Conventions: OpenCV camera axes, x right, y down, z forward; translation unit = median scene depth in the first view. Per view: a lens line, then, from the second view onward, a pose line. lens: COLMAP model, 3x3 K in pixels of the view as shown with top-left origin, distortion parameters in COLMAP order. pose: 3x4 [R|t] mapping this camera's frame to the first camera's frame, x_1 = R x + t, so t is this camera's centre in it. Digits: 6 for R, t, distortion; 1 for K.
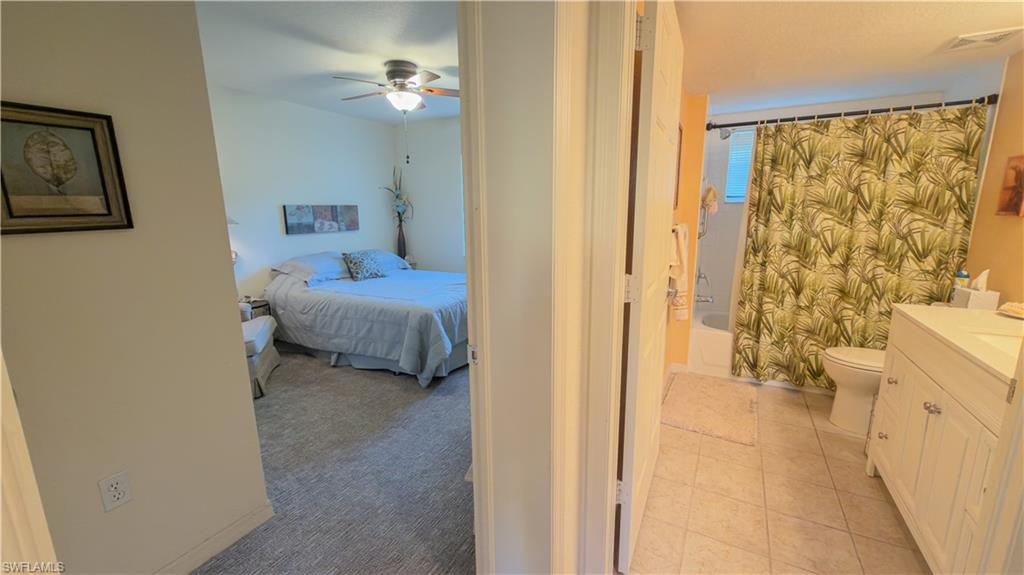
lens RADIAL K [[407.4, 0, 513.1], [0, 407.4, 289.8], [0, 0, 1]] dist [-0.000720, -0.000432]
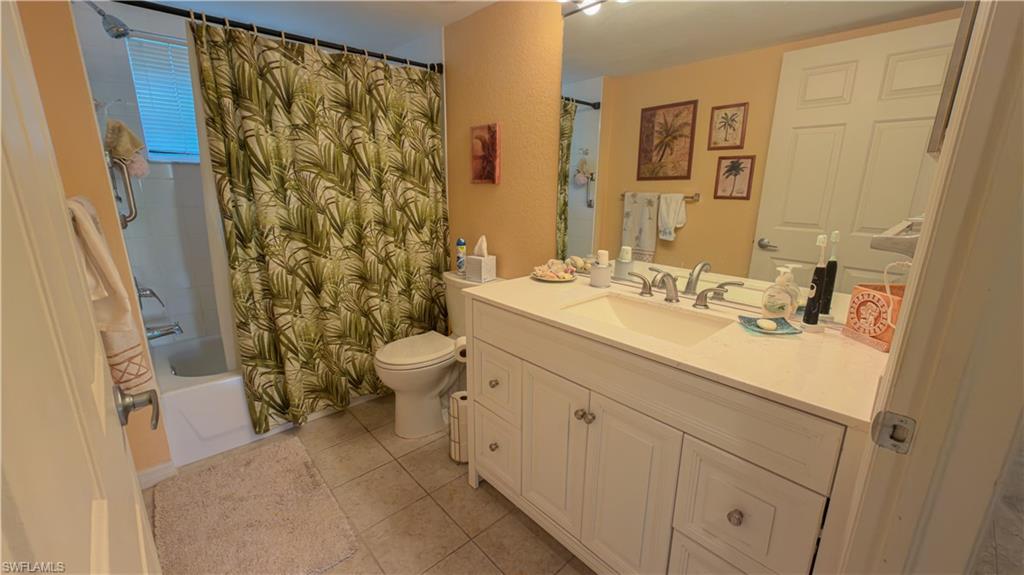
lens RADIAL K [[407.4, 0, 514.0], [0, 407.4, 287.0], [0, 0, 1]] dist [-0.000720, -0.000432]
pose [[0.326179, -0.216552, 0.920170, 0.153850], [0.171686, 0.970790, 0.167606, -0.063907], [-0.929587, 0.103310, 0.353830, 0.437531]]
